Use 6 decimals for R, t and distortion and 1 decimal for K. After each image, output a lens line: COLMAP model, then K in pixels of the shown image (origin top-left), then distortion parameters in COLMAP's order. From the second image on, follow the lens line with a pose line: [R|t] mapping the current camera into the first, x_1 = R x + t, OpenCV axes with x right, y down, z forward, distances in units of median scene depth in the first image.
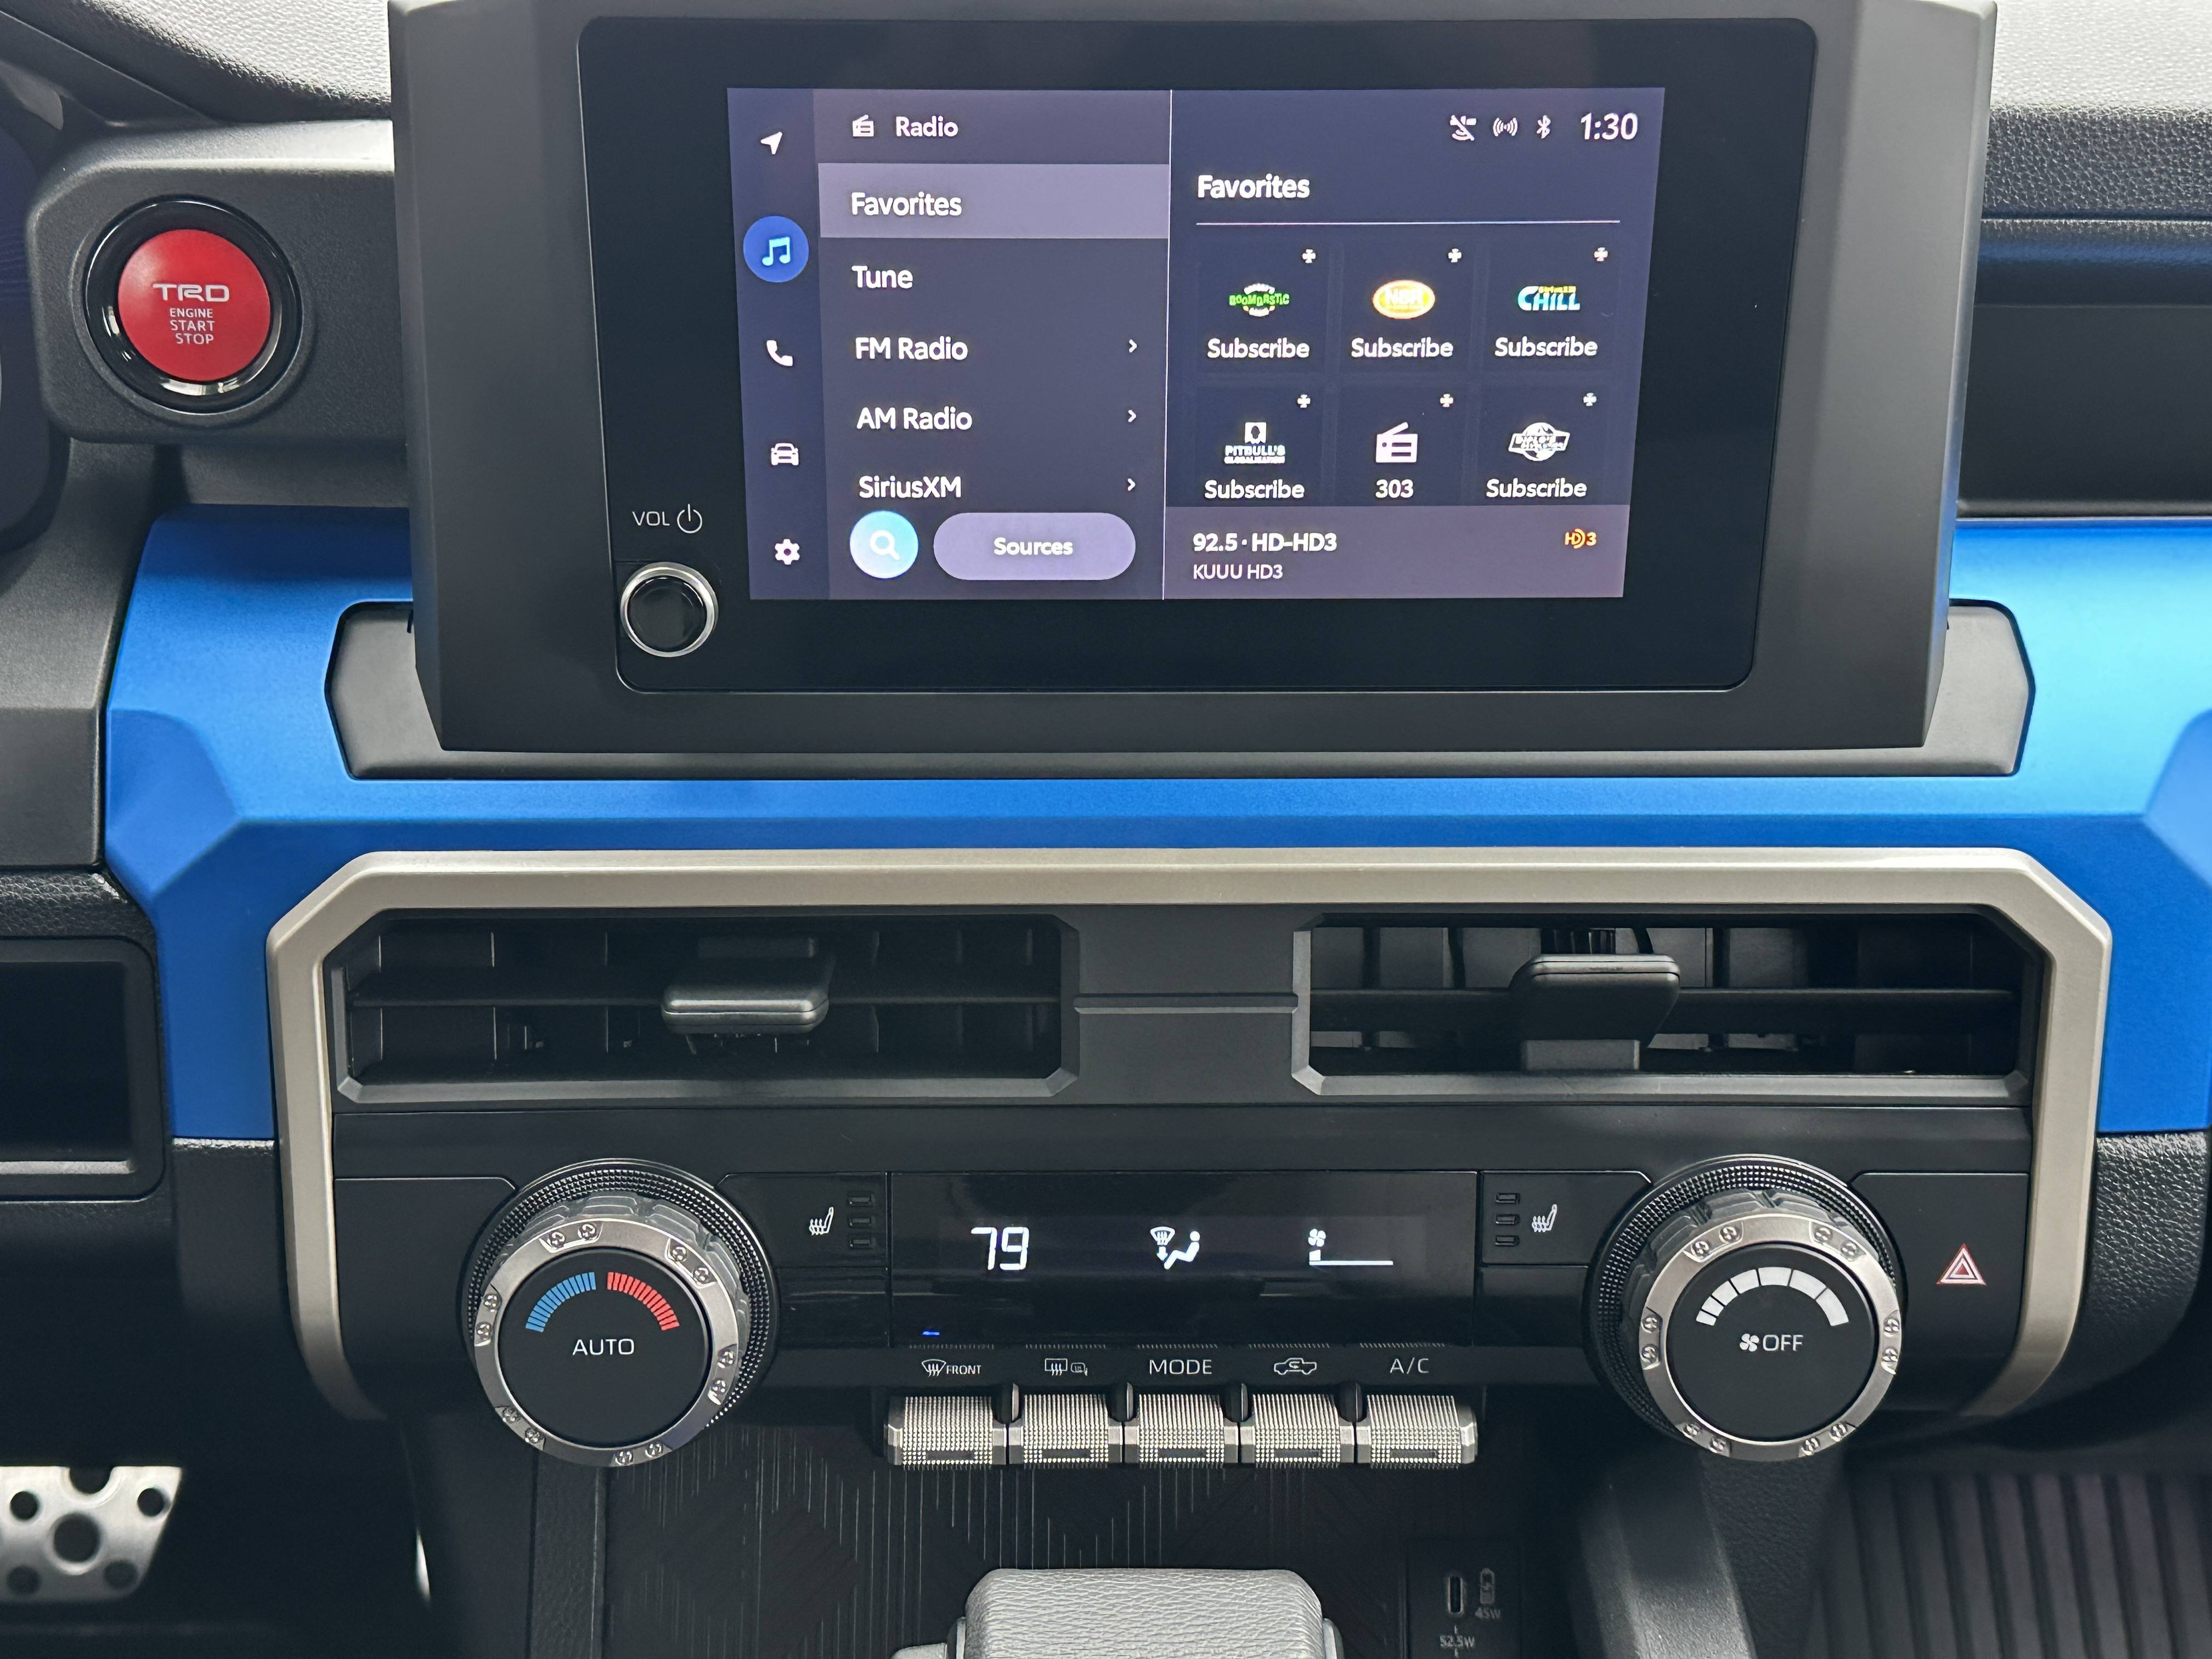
lens RADIAL K [[2775.0, 0, 1092.2], [0, 2775.0, 818.2], [0, 0, 1]] dist [0.085027, 0.000000]
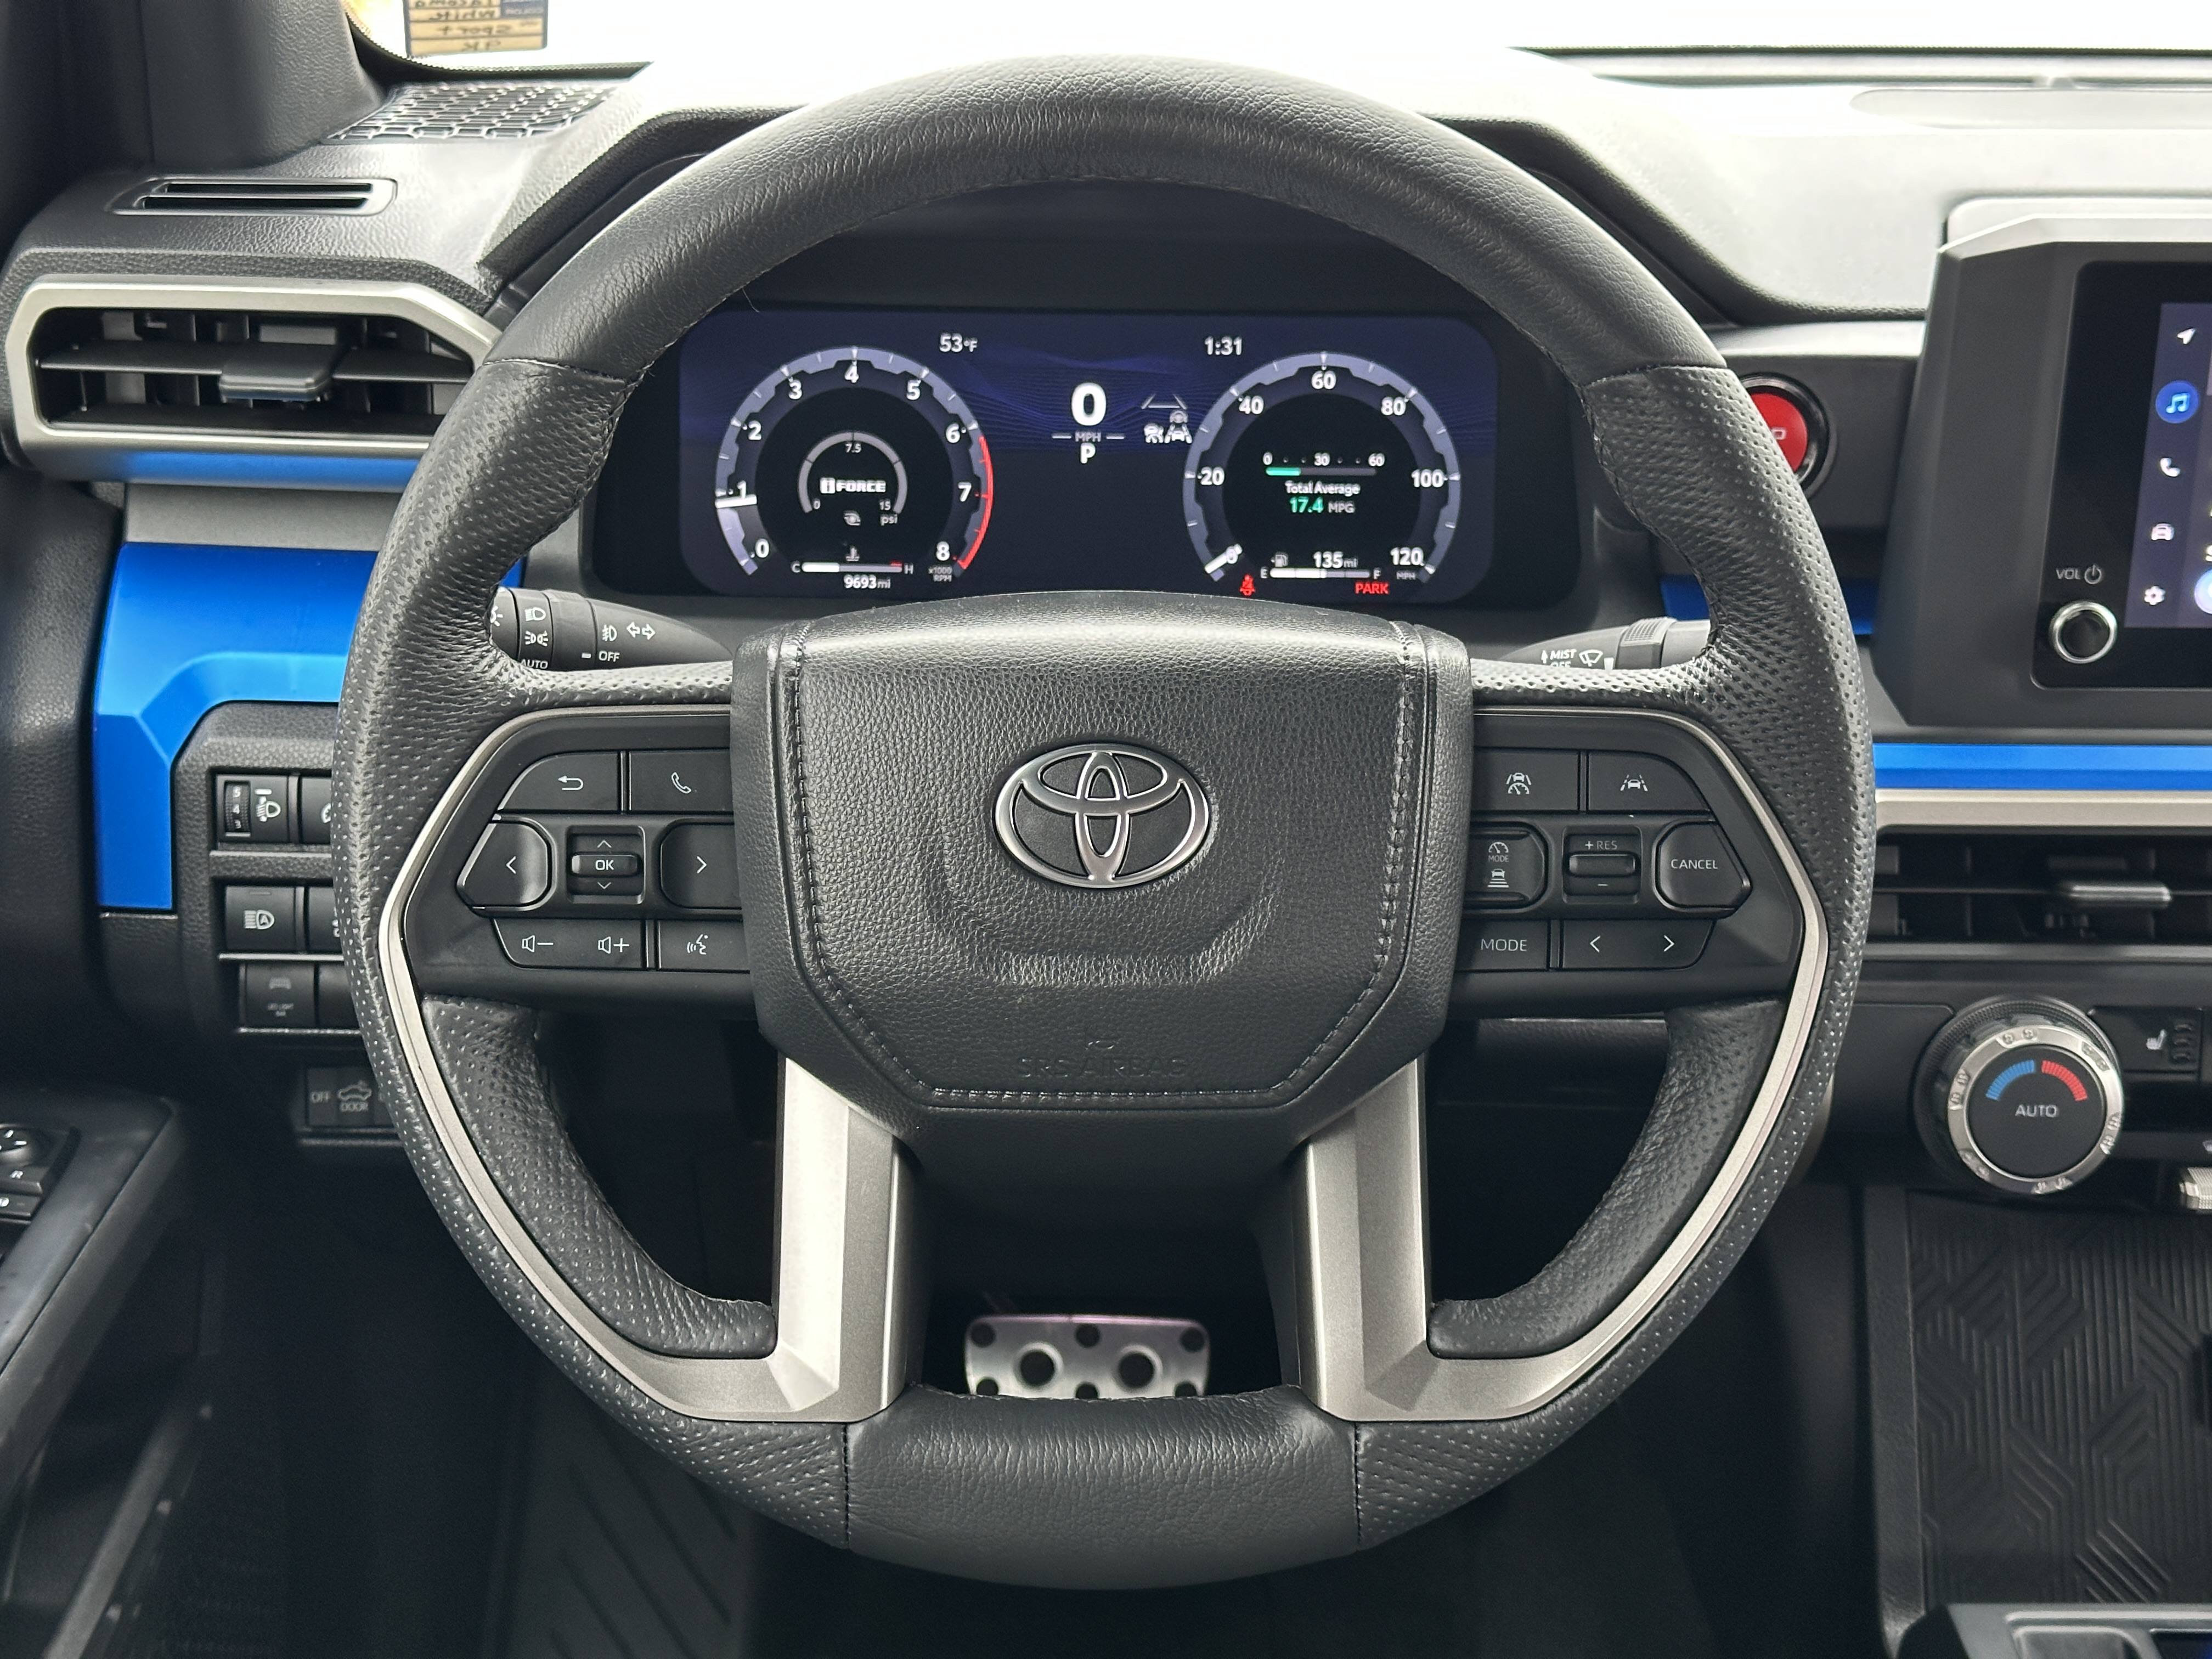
lens RADIAL K [[3117.7, 0, 1044.4], [0, 3117.7, 833.6], [0, 0, 1]] dist [0.141522, 0.000000]
pose [[0.999761, 0.008984, -0.019909, -0.674288], [-0.010322, 0.997619, -0.068193, 0.158647], [0.019249, 0.068382, 0.997473, -0.743416]]
